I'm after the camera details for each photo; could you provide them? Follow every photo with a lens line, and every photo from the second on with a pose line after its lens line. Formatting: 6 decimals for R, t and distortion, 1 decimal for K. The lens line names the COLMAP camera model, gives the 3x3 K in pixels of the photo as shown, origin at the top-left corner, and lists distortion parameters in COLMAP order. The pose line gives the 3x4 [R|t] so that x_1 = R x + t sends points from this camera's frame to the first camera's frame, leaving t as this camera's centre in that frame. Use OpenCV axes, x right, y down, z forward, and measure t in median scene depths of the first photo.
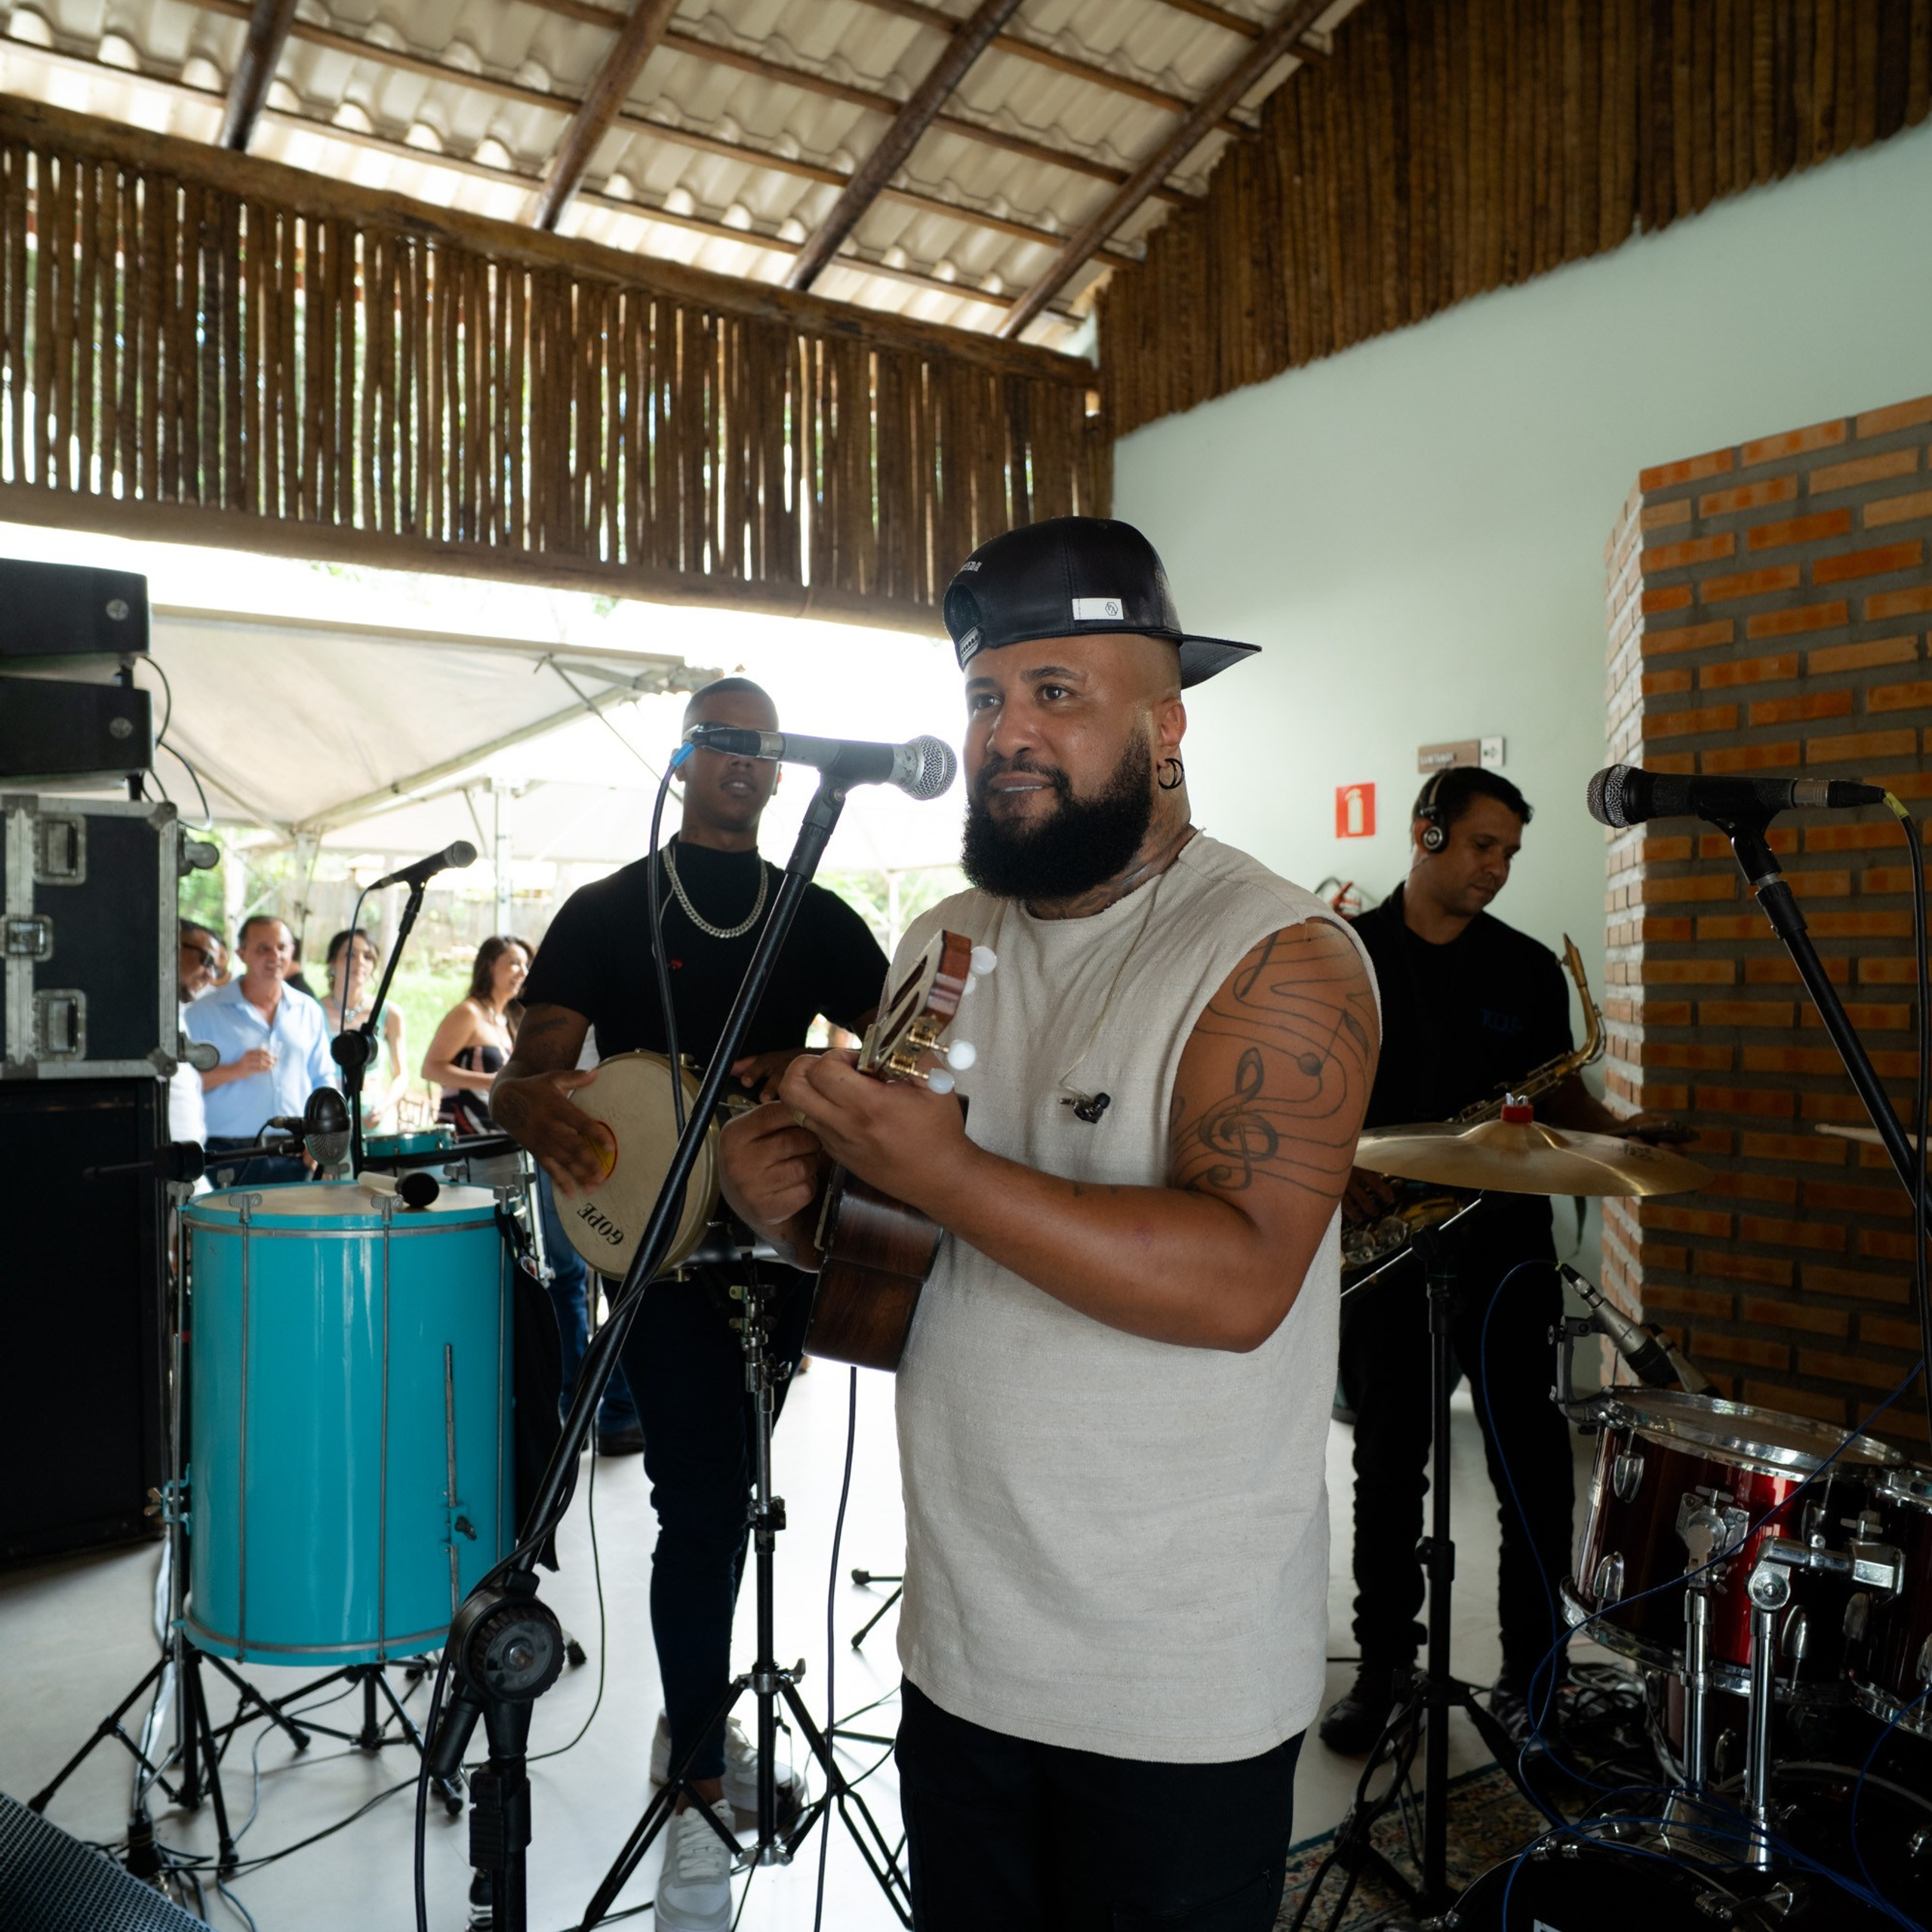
lens RADIAL K [[1749.4, 0, 975.6], [0, 1749.4, 977.9], [0, 0, 1]] dist [-0.063305, 0.048840]
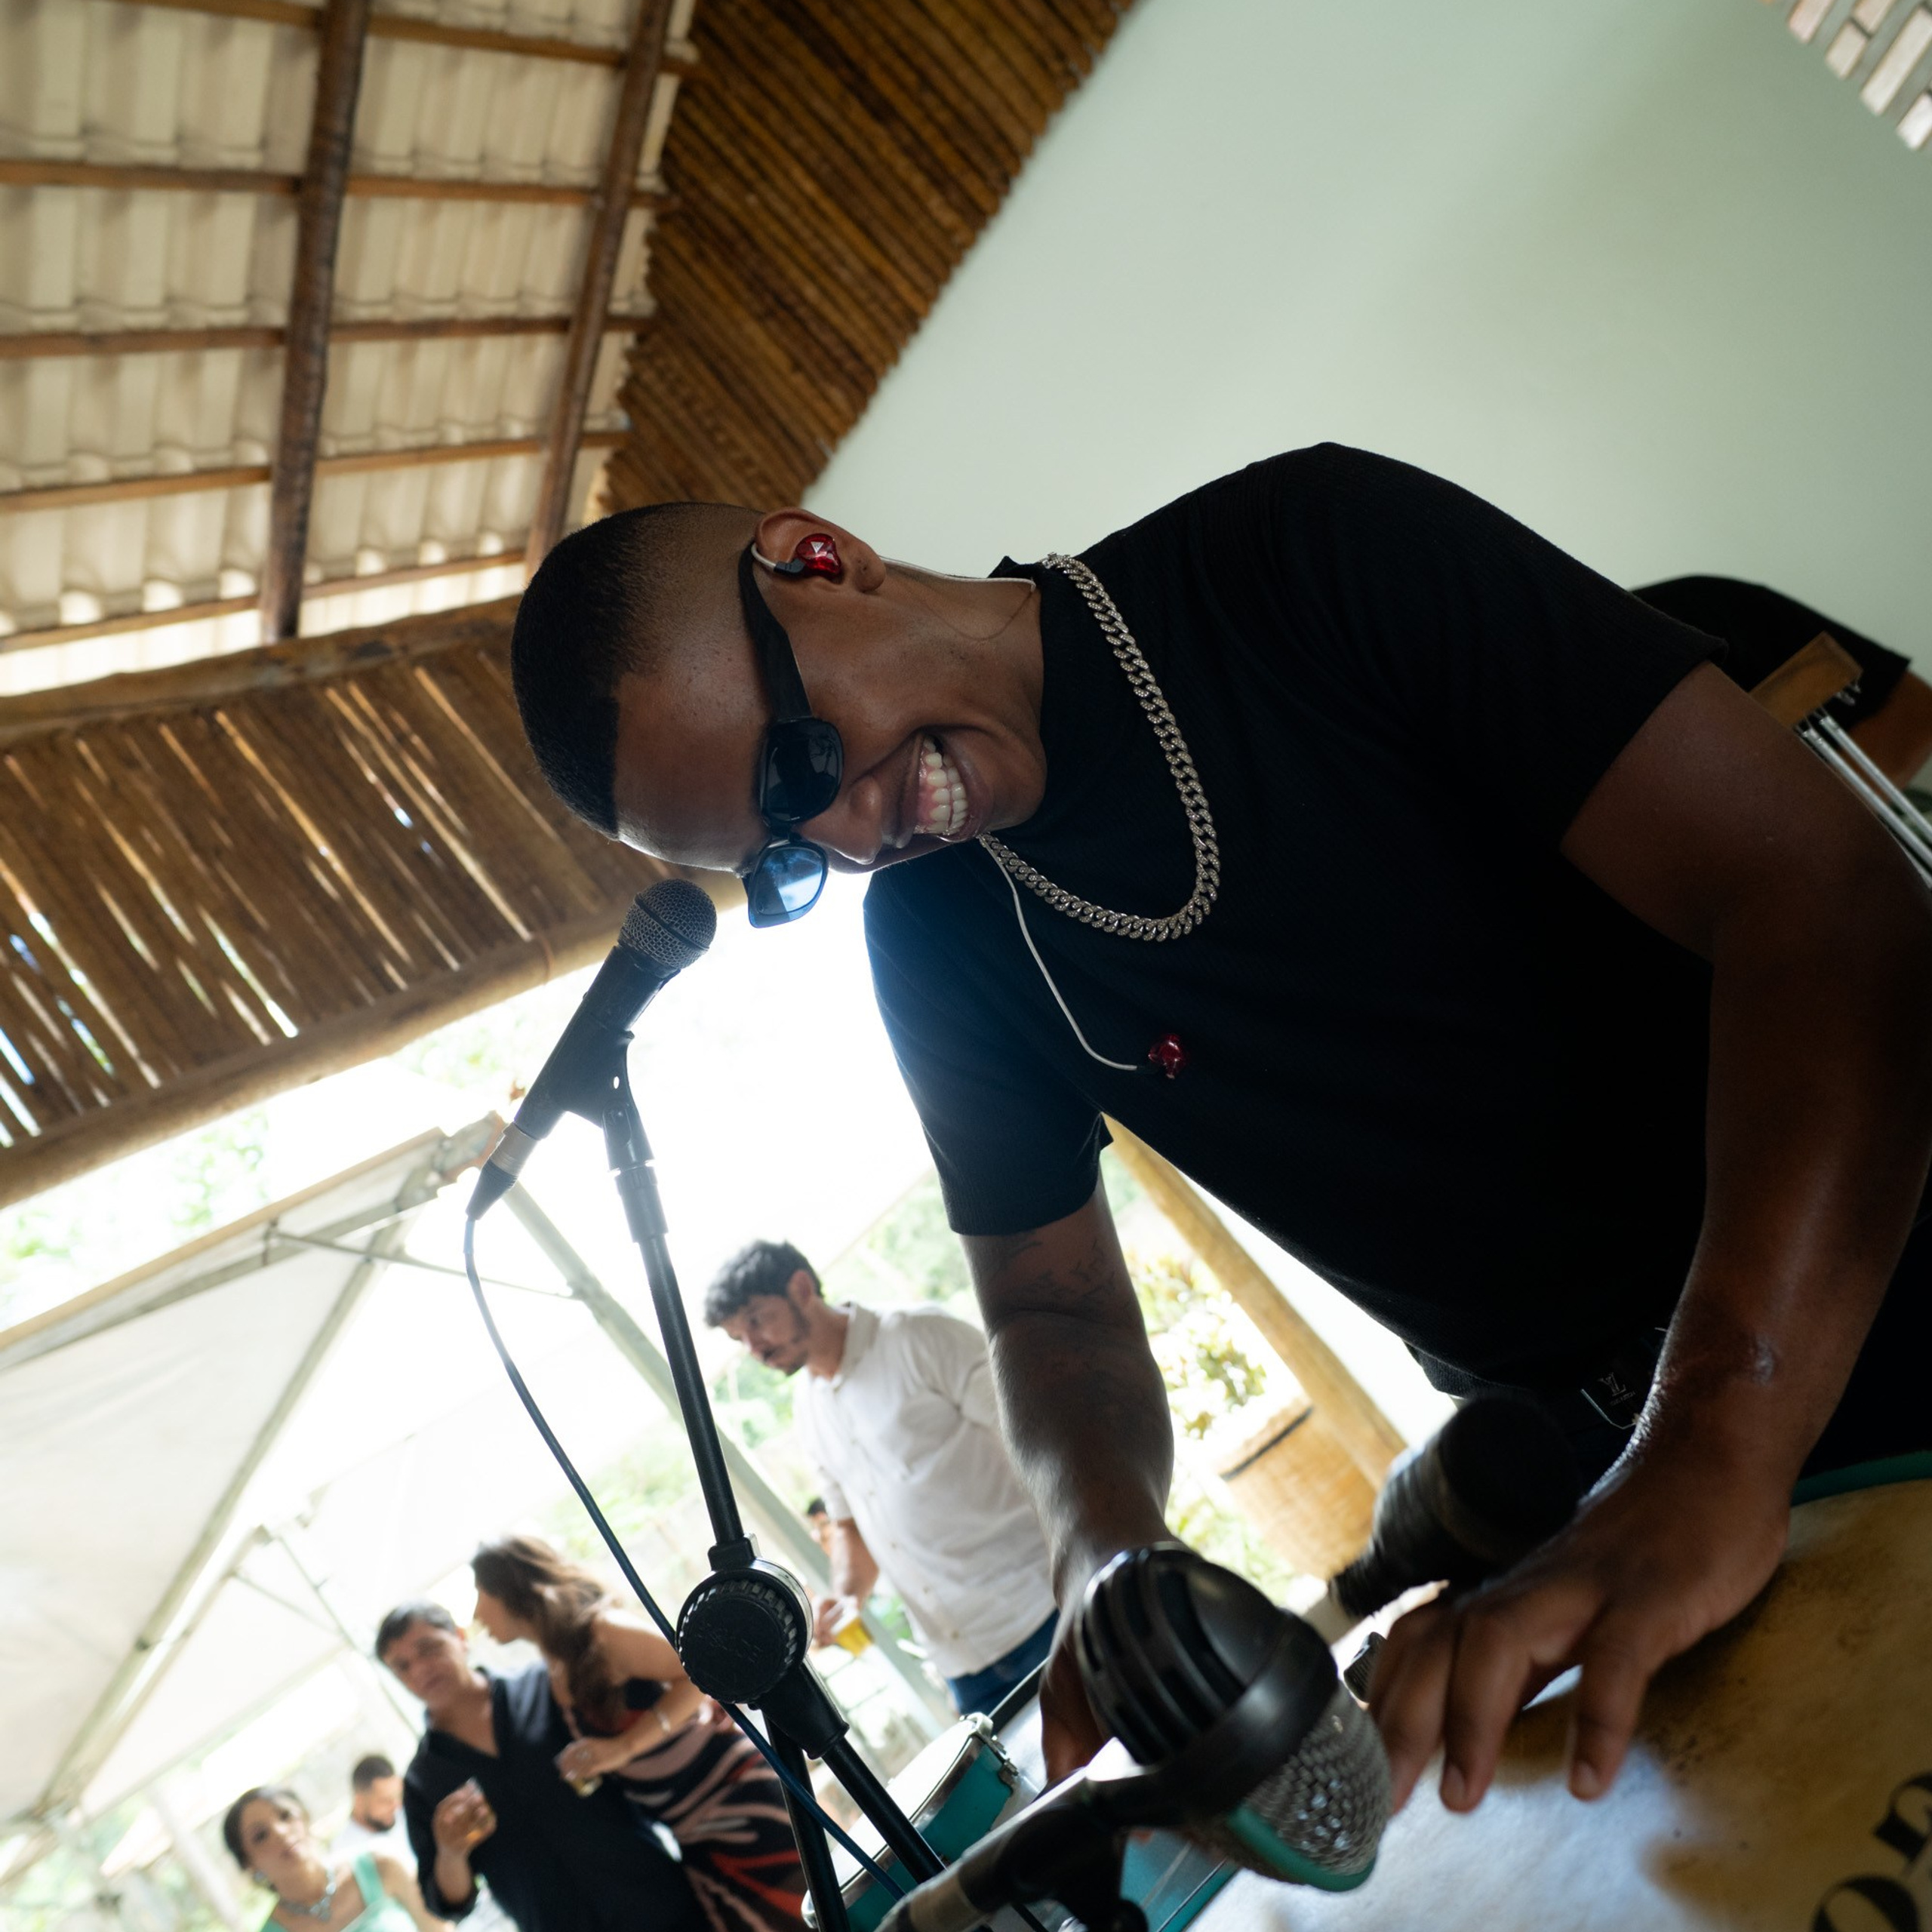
lens RADIAL K [[1737.3, 0, 967.8], [0, 1737.3, 979.9], [0, 0, 1]] dist [-0.069615, 0.050013]
pose [[0.770807, -0.574492, 0.275345, -0.167671], [0.626134, 0.762899, -0.161067, 0.013179], [-0.117529, 0.296554, 0.947757, 0.325259]]
